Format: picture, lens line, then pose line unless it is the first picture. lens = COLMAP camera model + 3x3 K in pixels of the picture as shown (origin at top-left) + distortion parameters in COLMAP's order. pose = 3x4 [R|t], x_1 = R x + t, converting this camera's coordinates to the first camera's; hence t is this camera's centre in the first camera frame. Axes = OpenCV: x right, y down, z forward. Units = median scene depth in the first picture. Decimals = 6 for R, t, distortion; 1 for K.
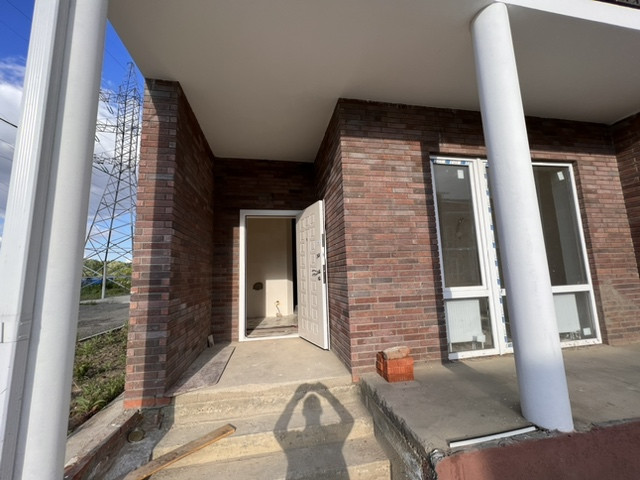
lens RADIAL K [[255.7, 0, 320.2], [0, 255.7, 240.1], [0, 0, 1]] dist [0.001652, 0.000183]
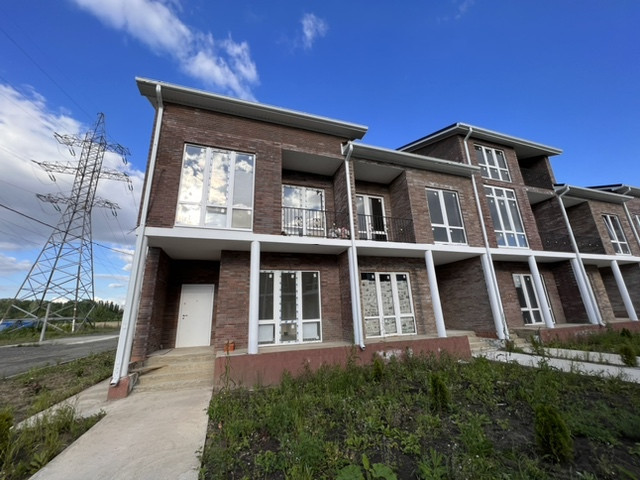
lens RADIAL K [[255.7, 0, 320.4], [0, 255.7, 240.1], [0, 0, 1]] dist [0.001652, 0.000183]
pose [[0.989559, 0.036459, 0.139444, 0.077325], [-0.014861, 0.988131, -0.152894, -0.025994], [-0.143363, 0.149225, 0.978355, -0.195618]]
